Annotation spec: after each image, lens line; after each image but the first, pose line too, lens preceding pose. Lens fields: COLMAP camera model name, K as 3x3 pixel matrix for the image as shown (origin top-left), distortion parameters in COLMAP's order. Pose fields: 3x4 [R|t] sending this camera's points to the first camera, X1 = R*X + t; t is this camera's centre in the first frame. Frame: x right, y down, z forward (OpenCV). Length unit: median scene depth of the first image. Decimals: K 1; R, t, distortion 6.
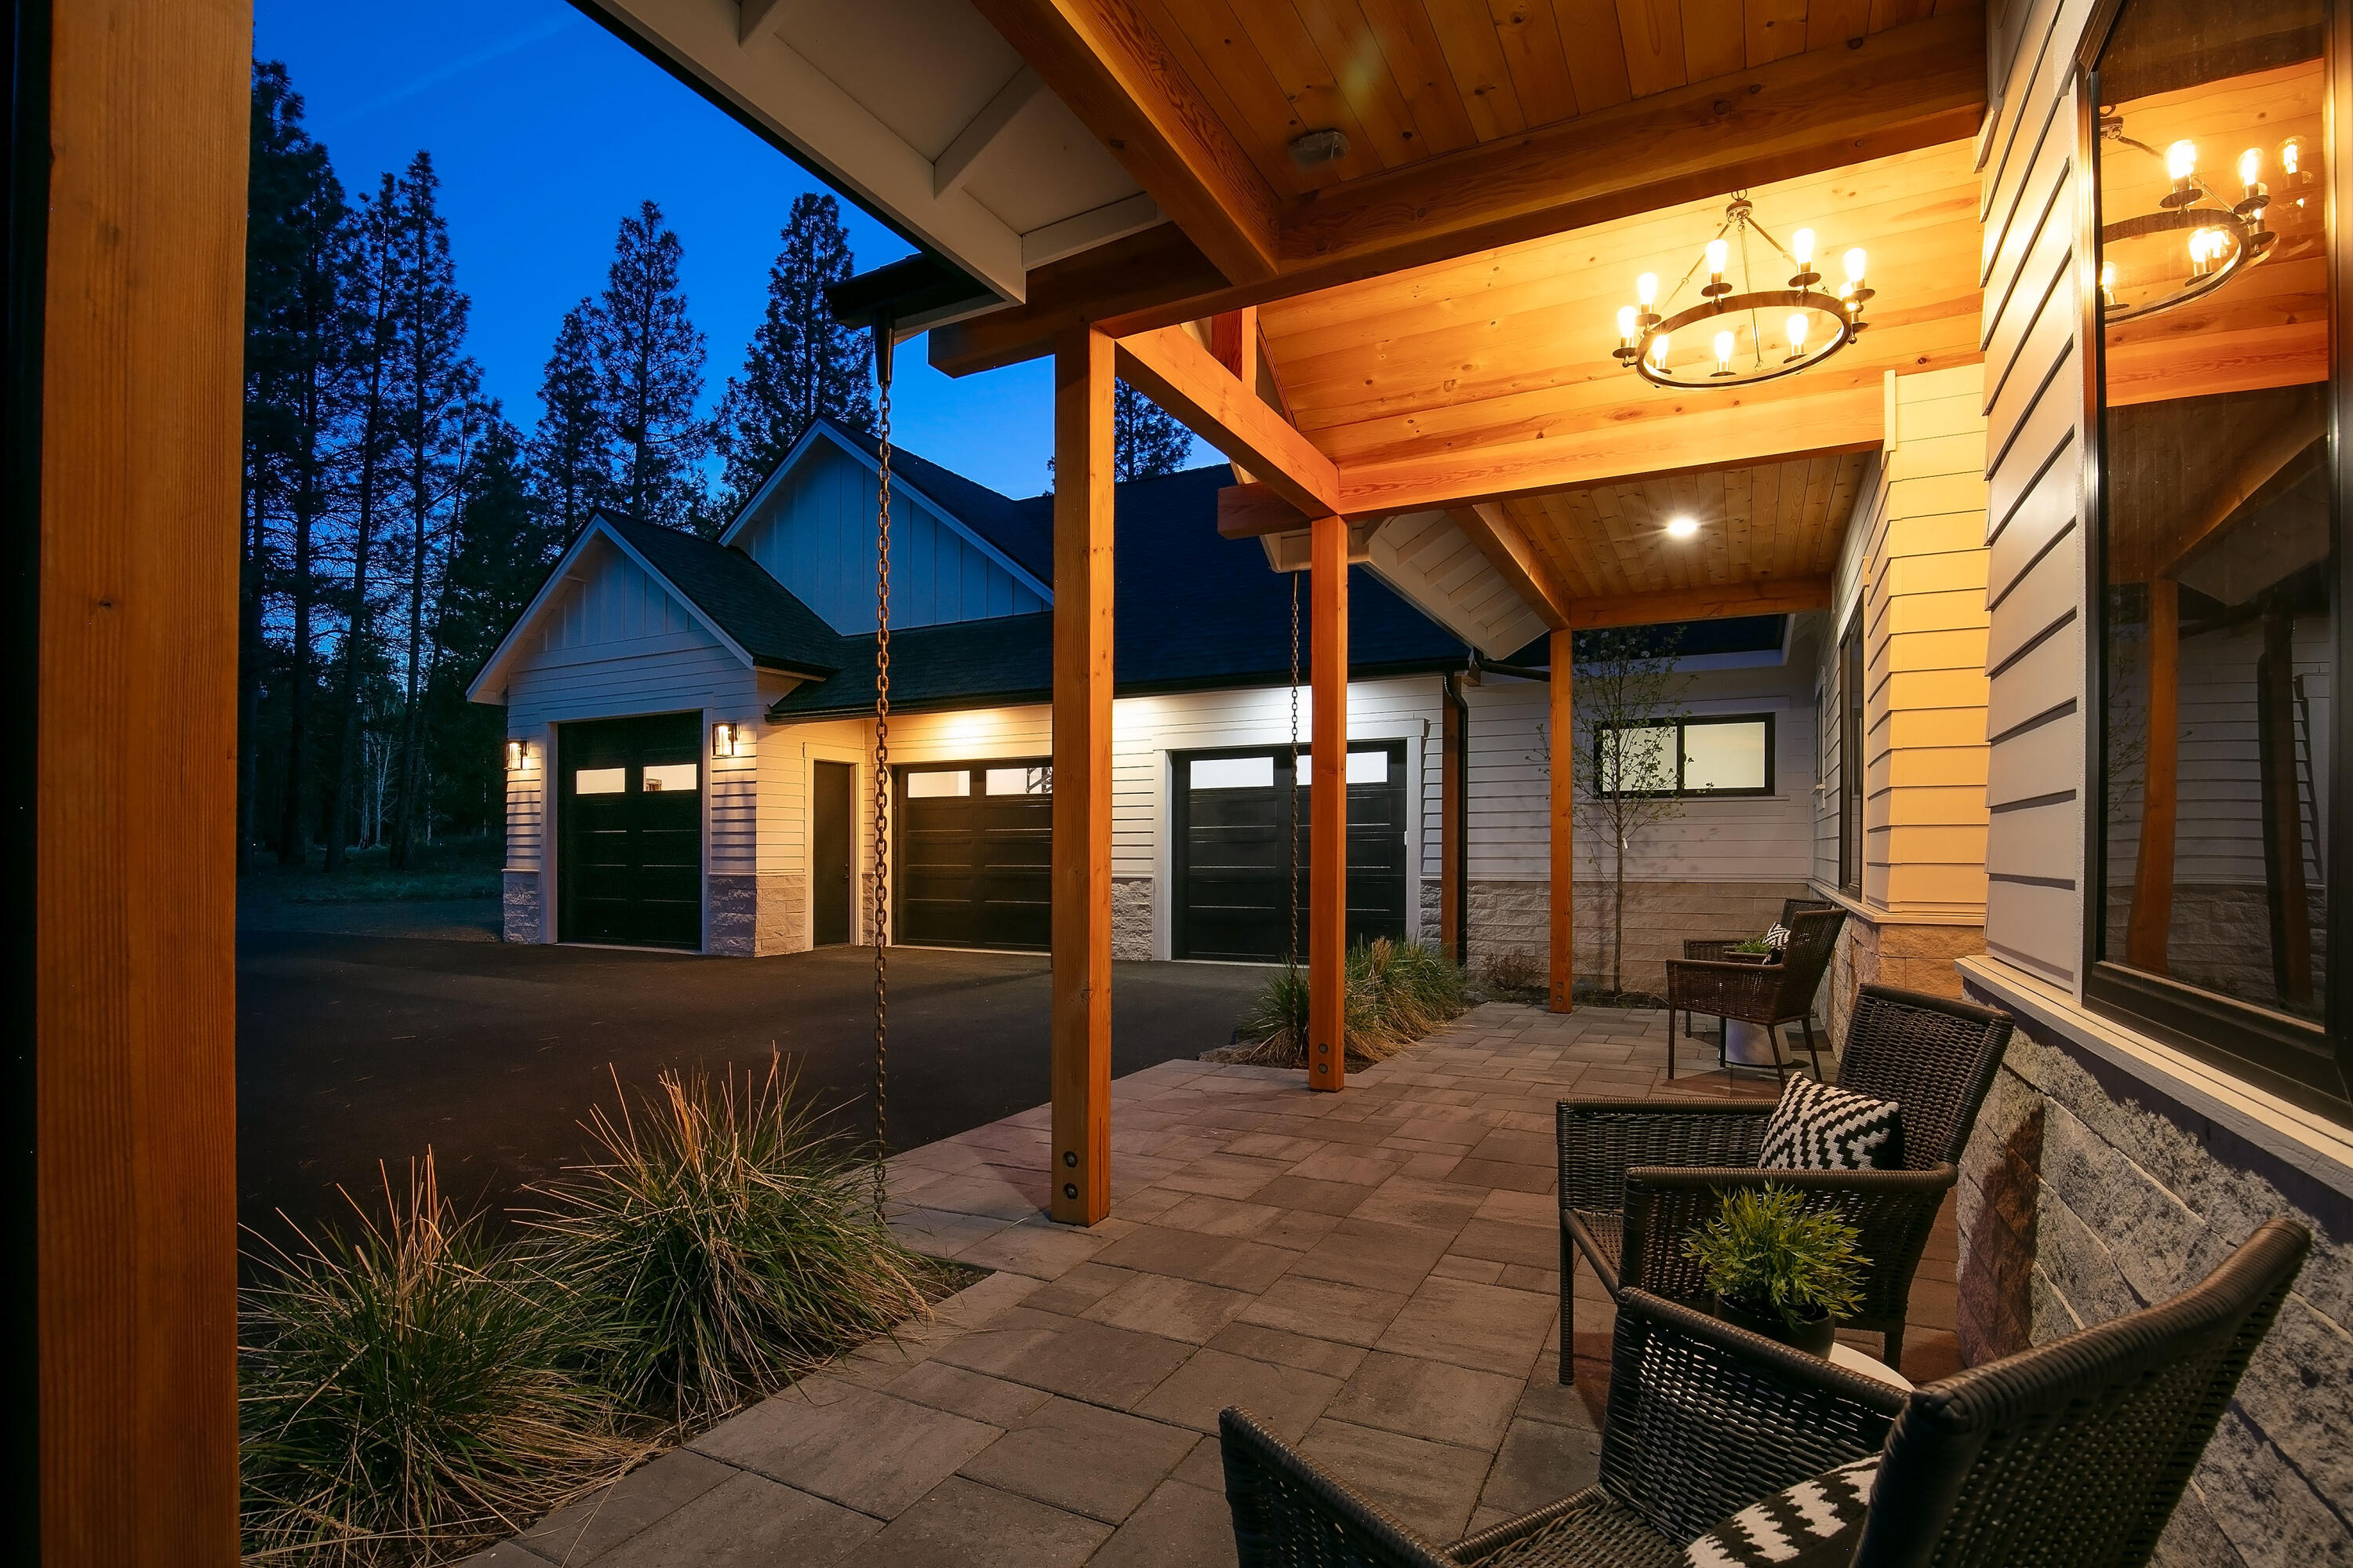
lens RADIAL K [[1137.6, 0, 1174.6], [0, 1137.6, 843.4], [0, 0, 1]] dist [0.000155, -0.000063]
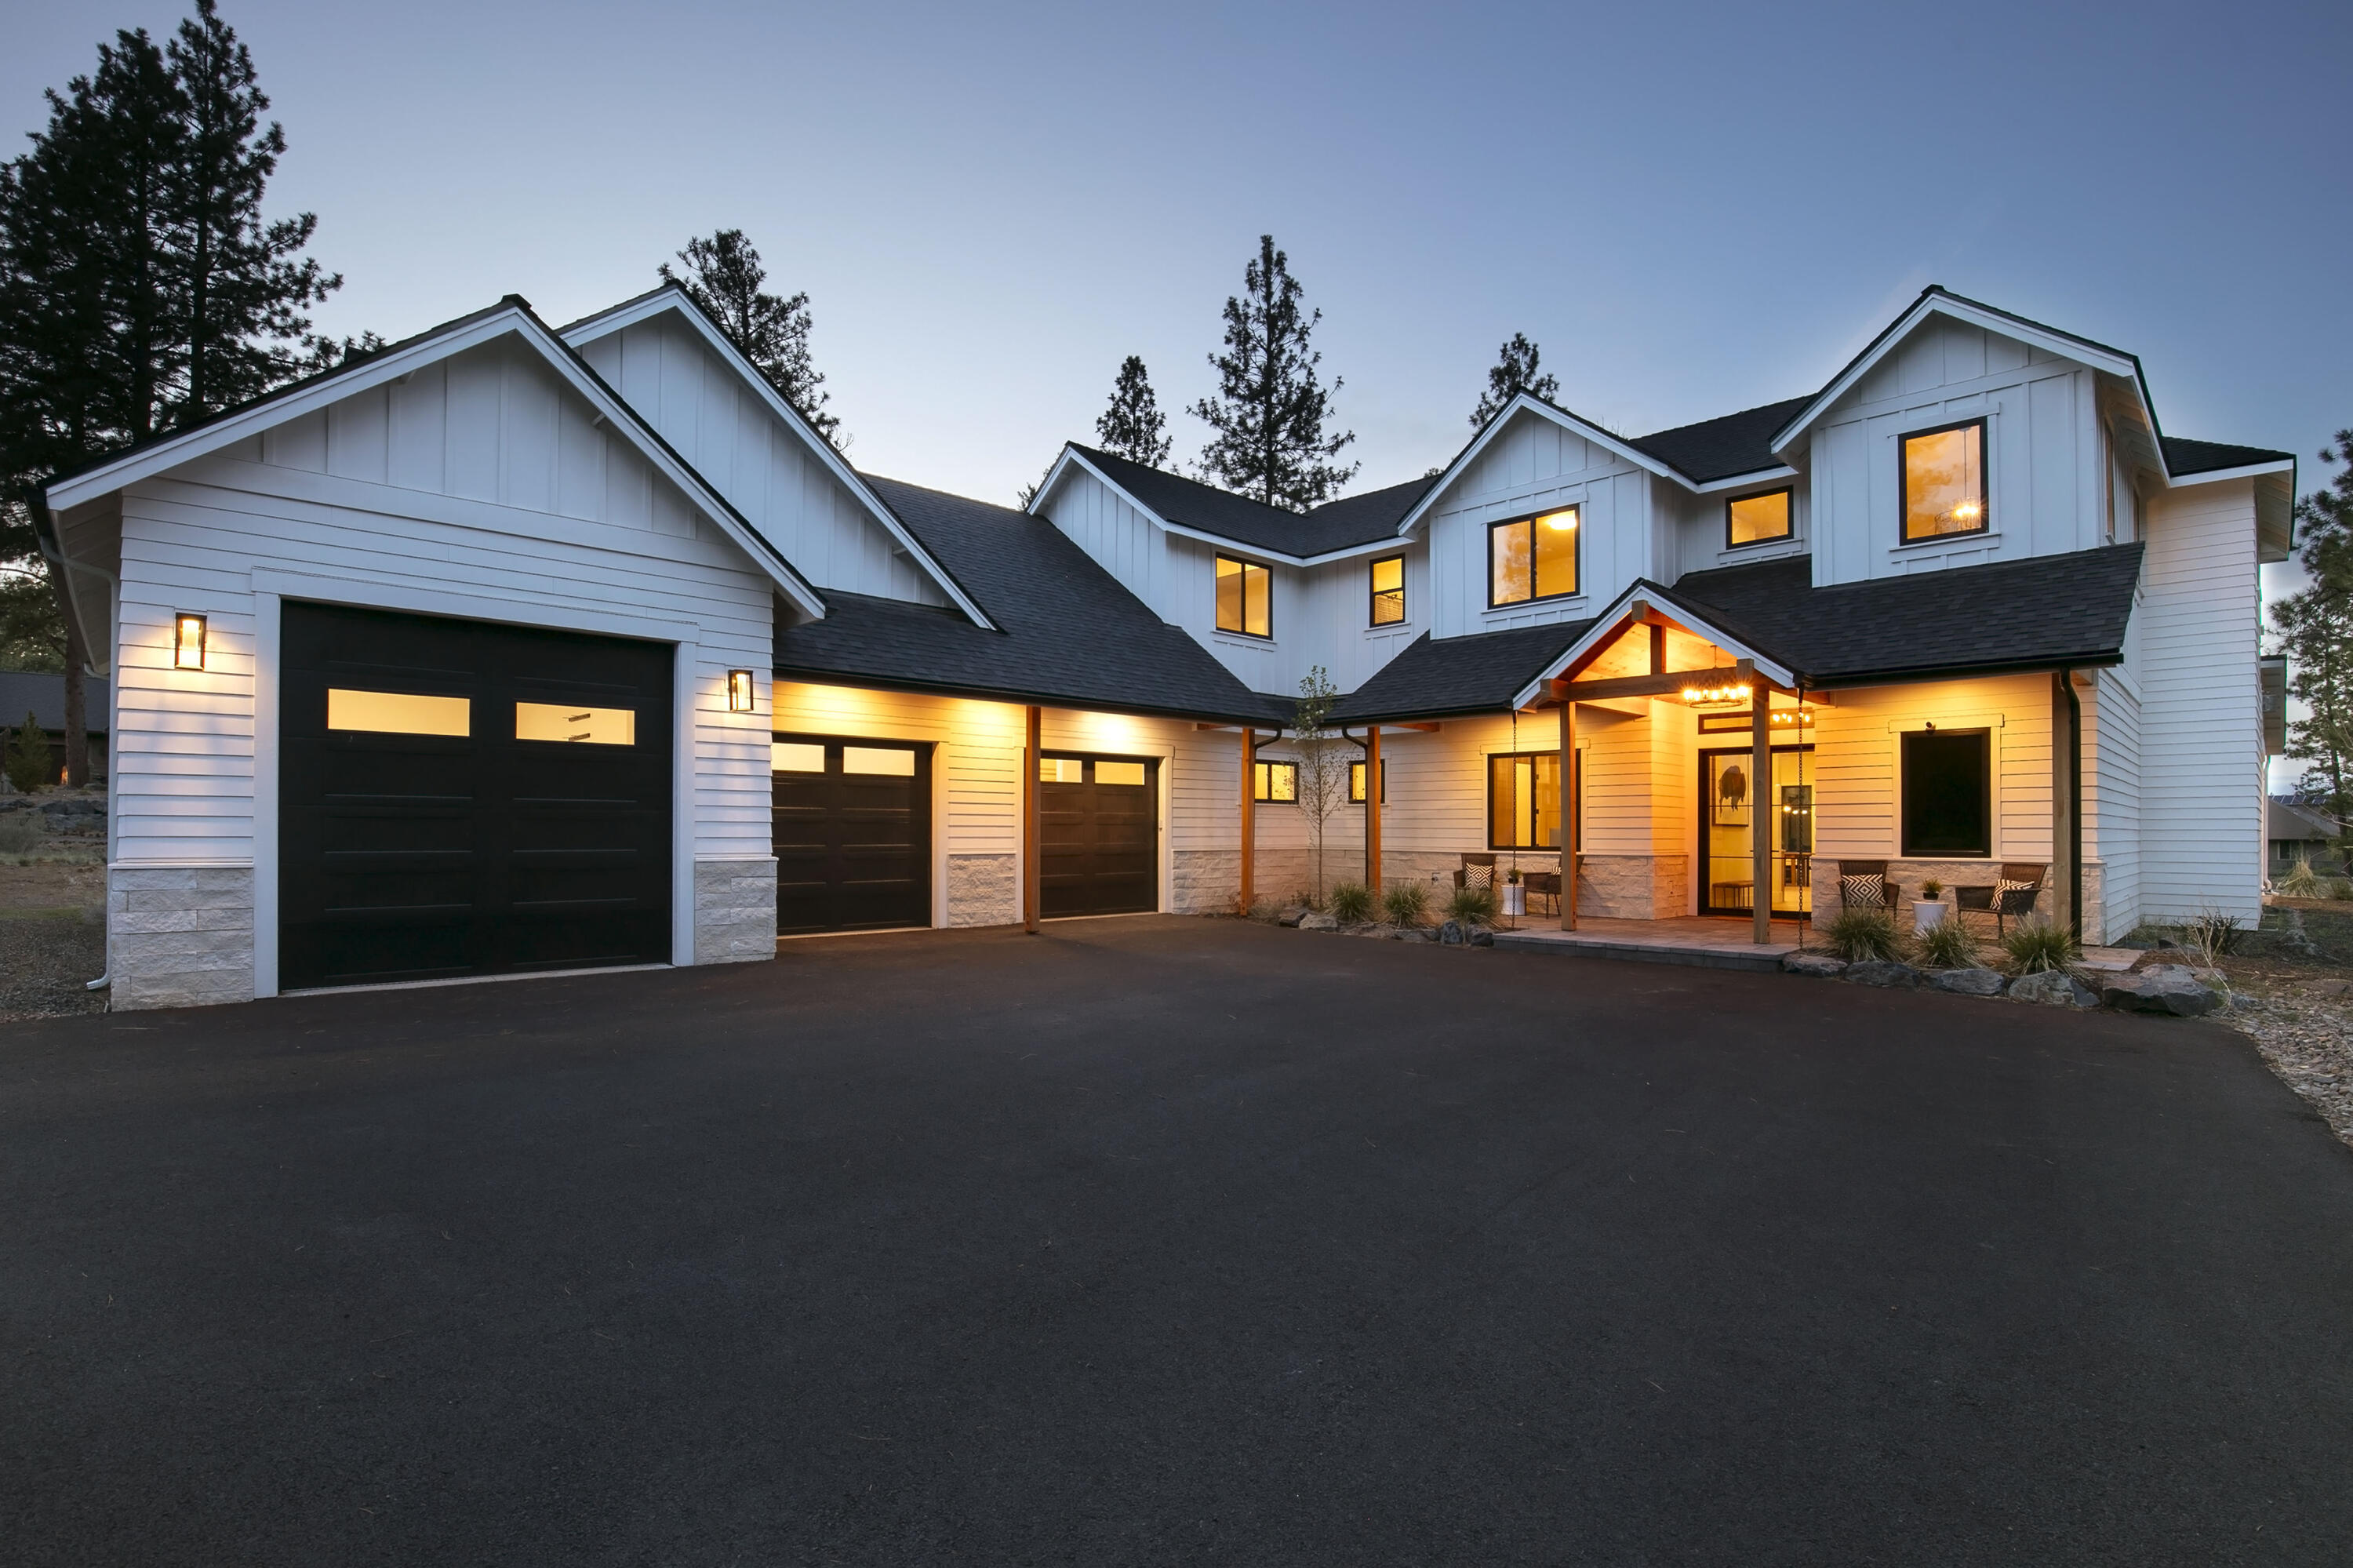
lens RADIAL K [[1095.2, 0, 1211.0], [0, 1095.2, 782.0], [0, 0, 1]] dist [-0.001536, -0.000352]
pose [[0.302068, 0.047159, 0.952119, -0.973371], [-0.003165, 0.998820, -0.048468, 0.009344], [-0.953281, 0.011627, 0.301860, 0.428063]]
